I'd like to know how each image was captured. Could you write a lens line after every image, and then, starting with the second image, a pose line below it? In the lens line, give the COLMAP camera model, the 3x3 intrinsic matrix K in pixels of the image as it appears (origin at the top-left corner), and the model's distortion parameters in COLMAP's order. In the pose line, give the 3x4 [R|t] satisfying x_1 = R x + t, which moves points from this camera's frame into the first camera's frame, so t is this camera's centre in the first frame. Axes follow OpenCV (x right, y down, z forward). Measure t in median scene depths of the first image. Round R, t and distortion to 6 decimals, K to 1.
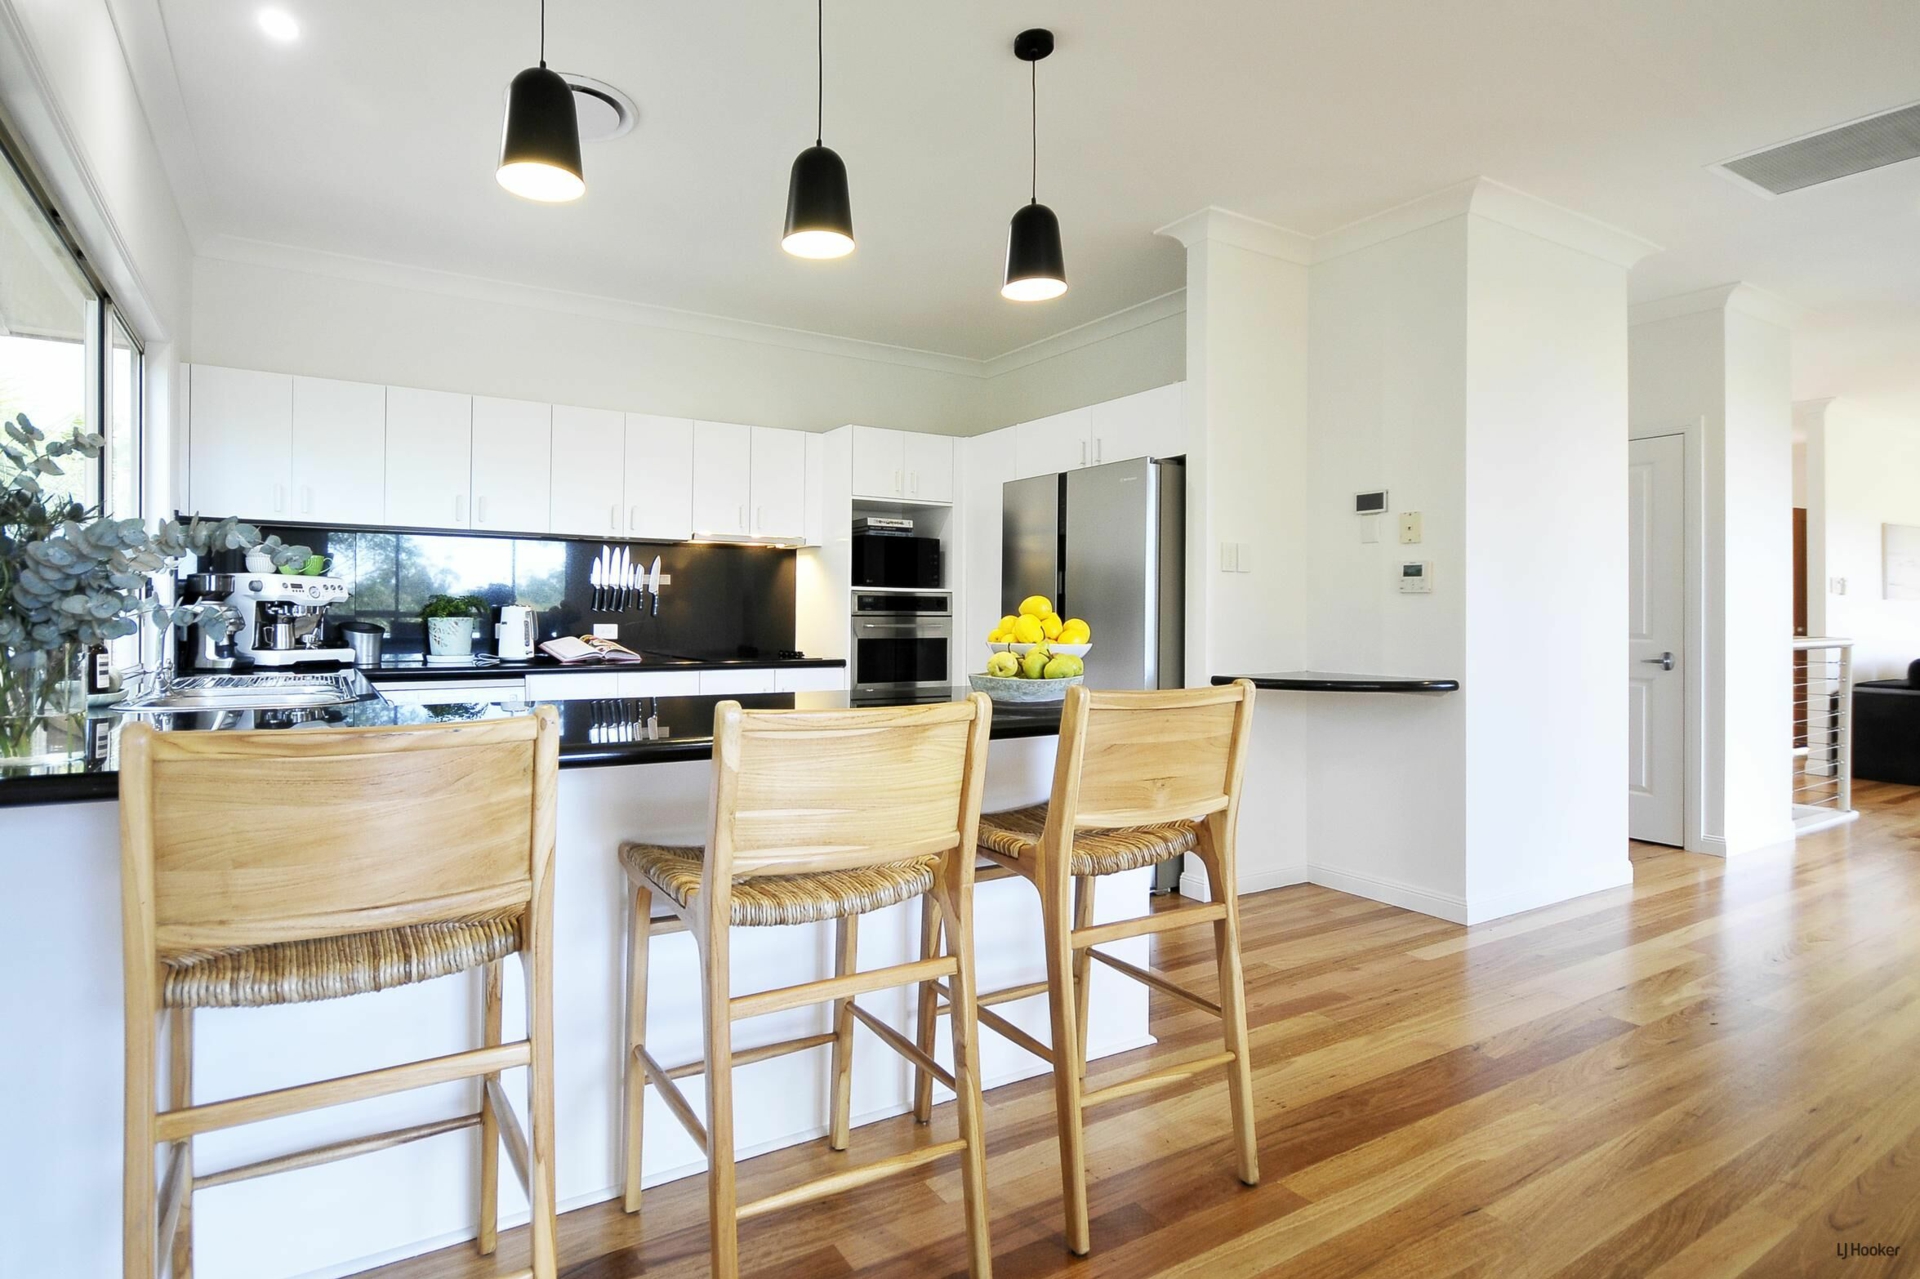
lens RADIAL K [[853.8, 0, 960.2], [0, 853.8, 611.0], [0, 0, 1]] dist [0.000023, -0.000092]
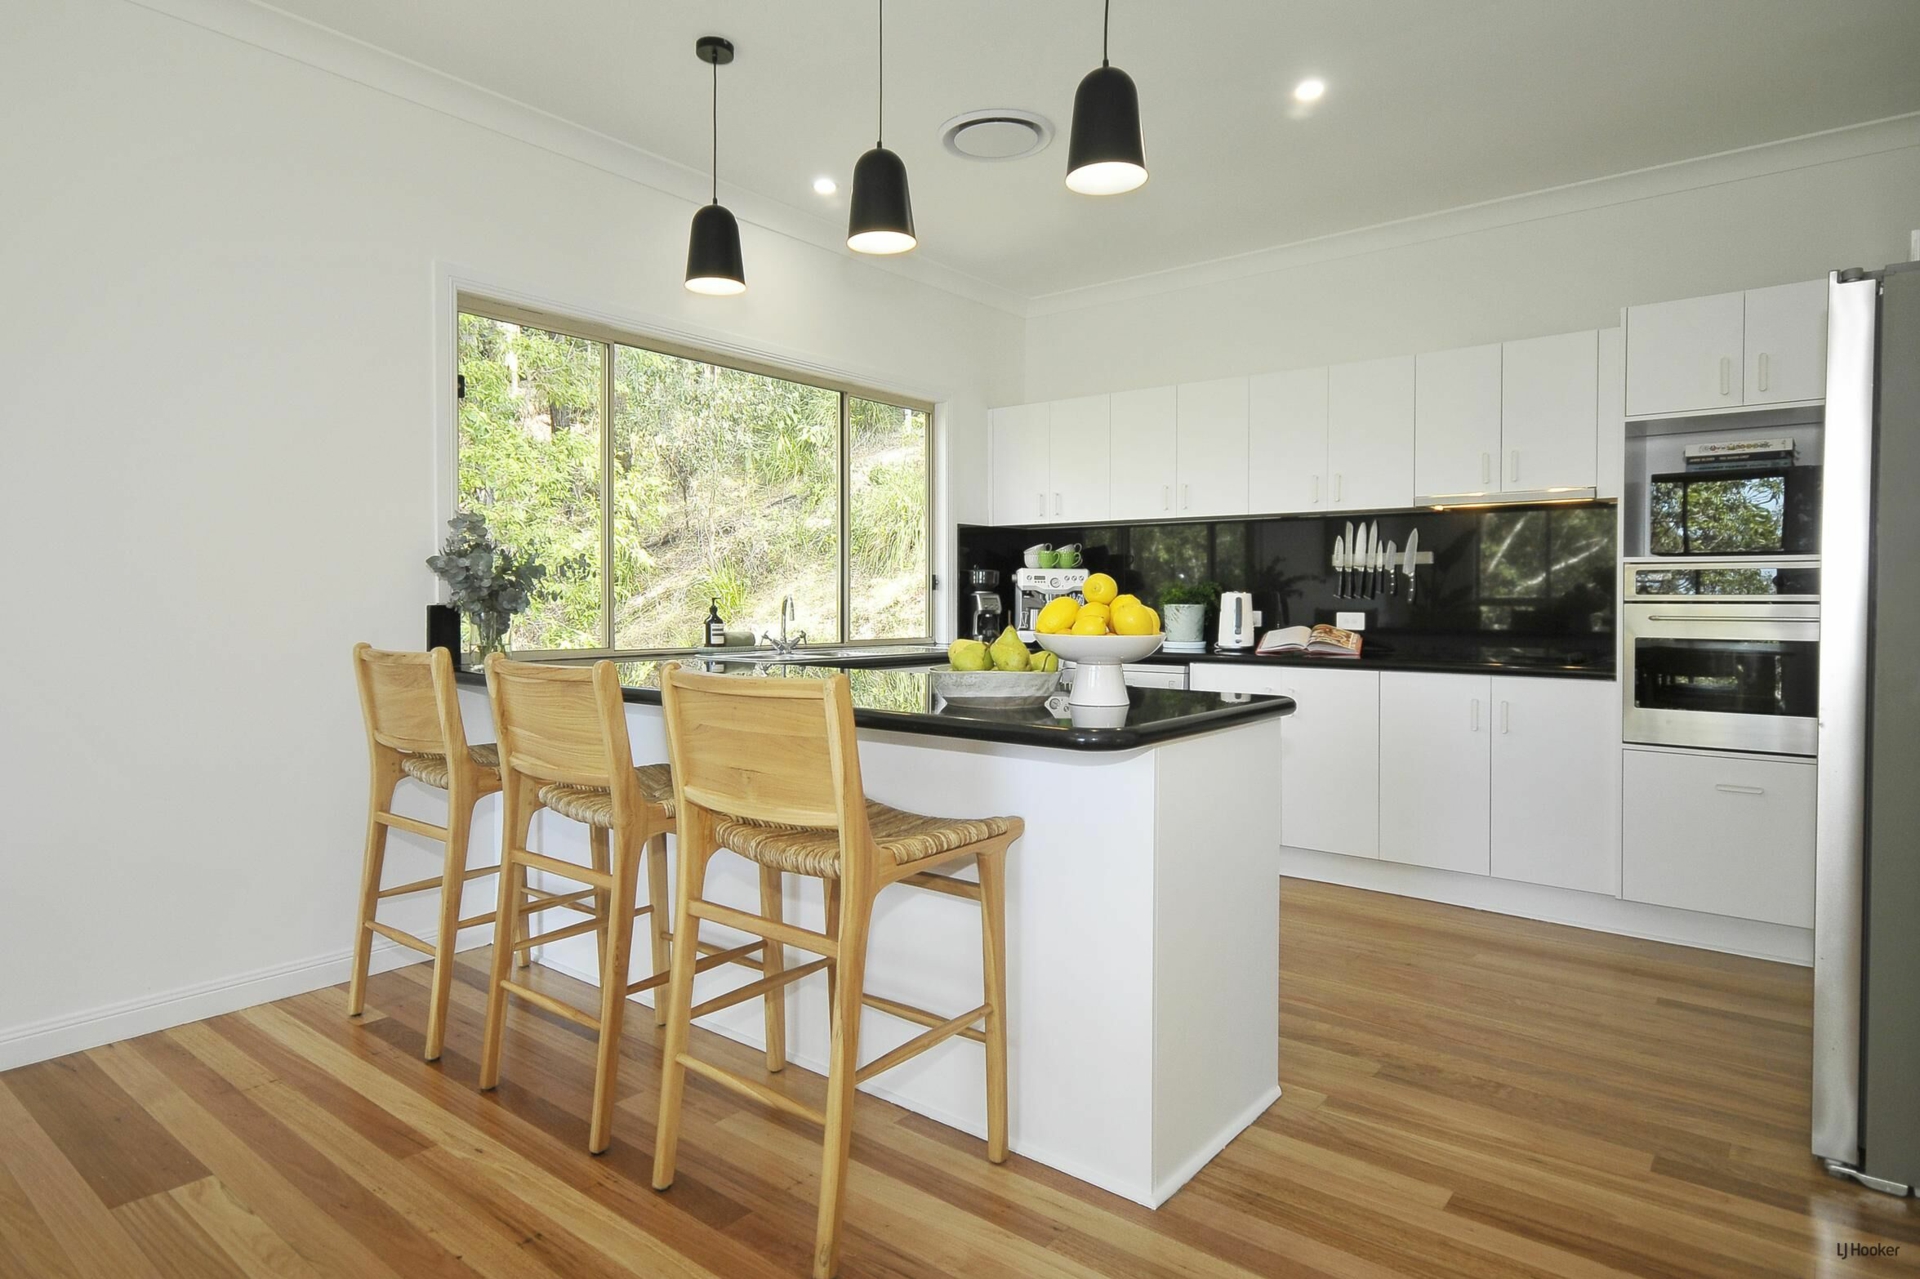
lens RADIAL K [[1048.0, 0, 960.6], [0, 1048.0, 620.6], [0, 0, 1]] dist [-0.000958, 0.000247]
pose [[0.427830, 0.015086, -0.903733, 0.373304], [0.002990, 0.999832, 0.018106, 0.002891], [0.903854, -0.010449, 0.427713, 0.196745]]
